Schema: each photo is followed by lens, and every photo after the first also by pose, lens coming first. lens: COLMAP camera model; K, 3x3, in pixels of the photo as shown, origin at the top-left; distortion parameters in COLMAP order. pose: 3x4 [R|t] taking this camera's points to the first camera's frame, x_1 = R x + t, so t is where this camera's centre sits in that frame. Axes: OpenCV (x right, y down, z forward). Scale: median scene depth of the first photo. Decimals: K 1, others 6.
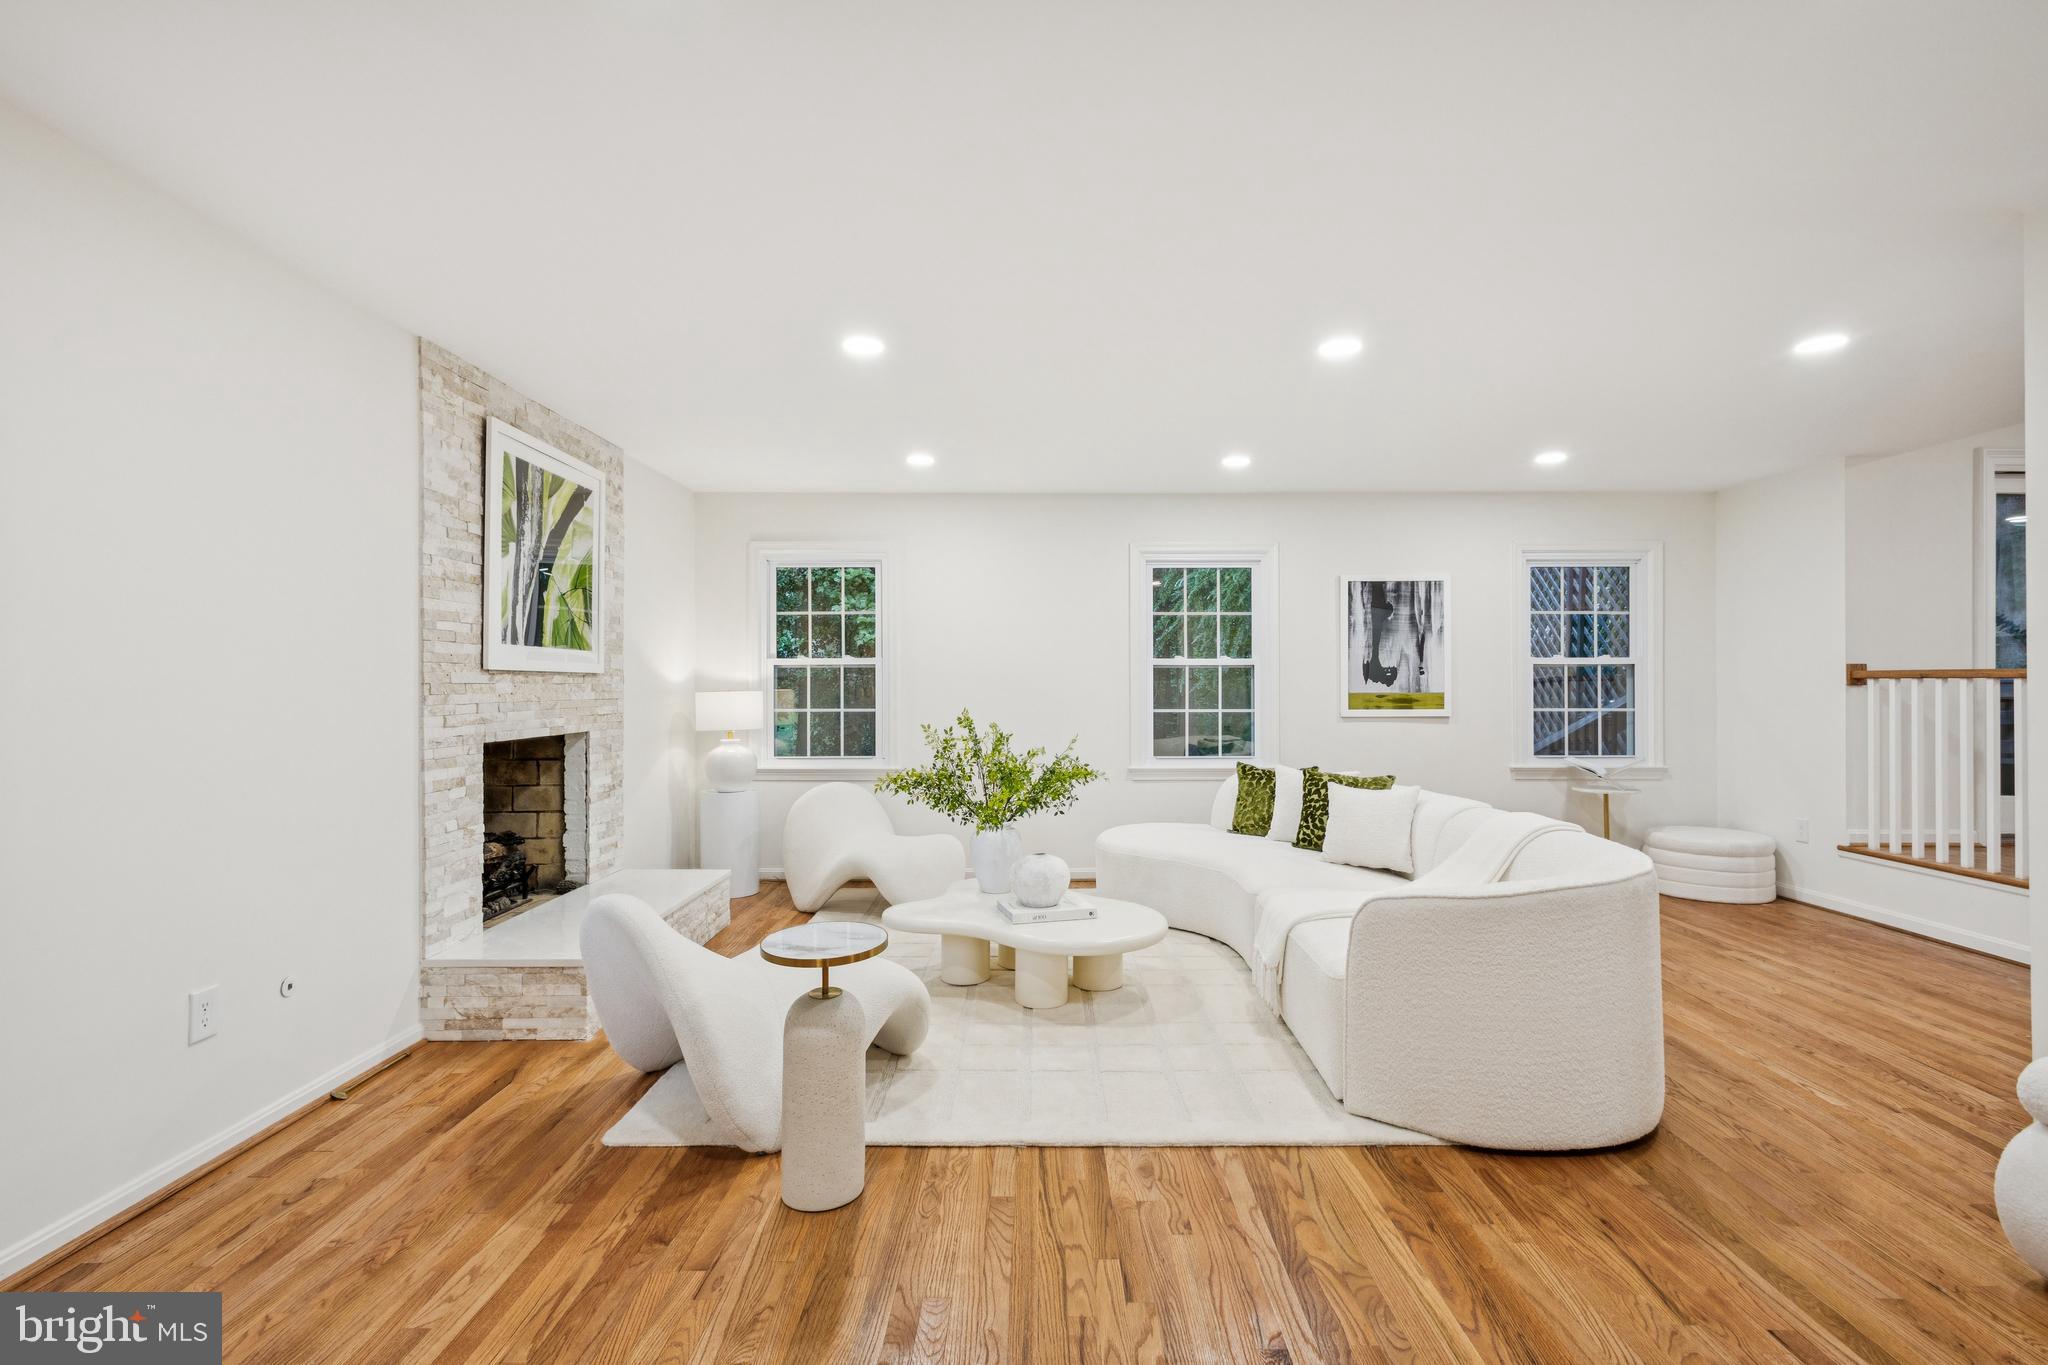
lens RADIAL K [[943.6, 0, 1053.1], [0, 943.6, 683.2], [0, 0, 1]] dist [0.013336, -0.004094]
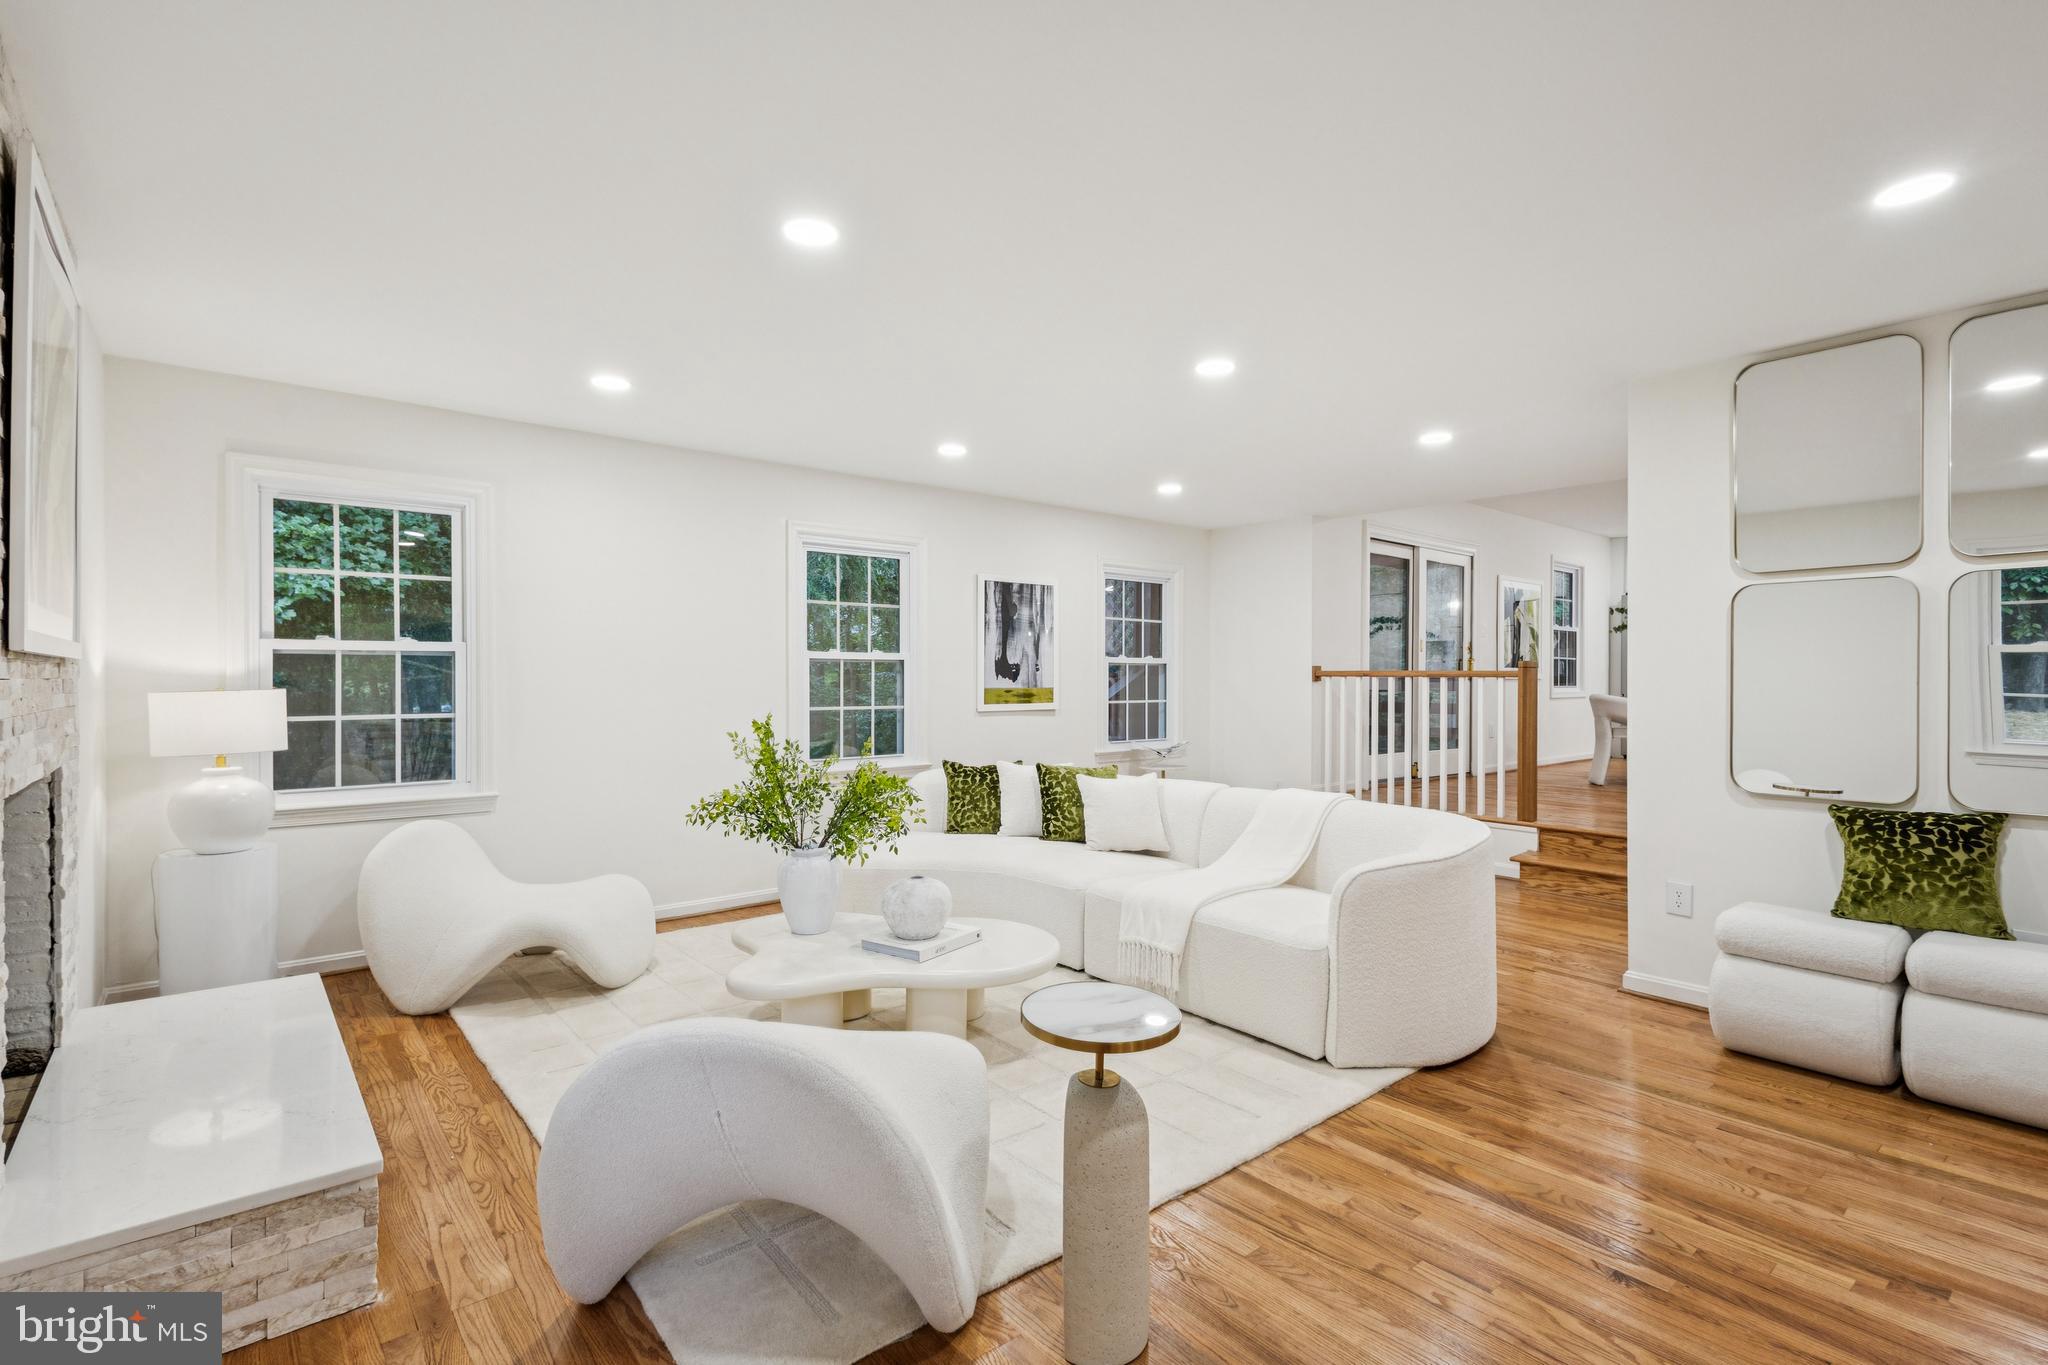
lens RADIAL K [[943.6, 0, 1014.2], [0, 943.6, 688.2], [0, 0, 1]] dist [0.013336, -0.004094]
pose [[0.774512, -0.004499, 0.632543, -0.316372], [-0.003477, 0.999929, 0.011370, -0.001589], [-0.632550, -0.011005, 0.774442, 0.178193]]
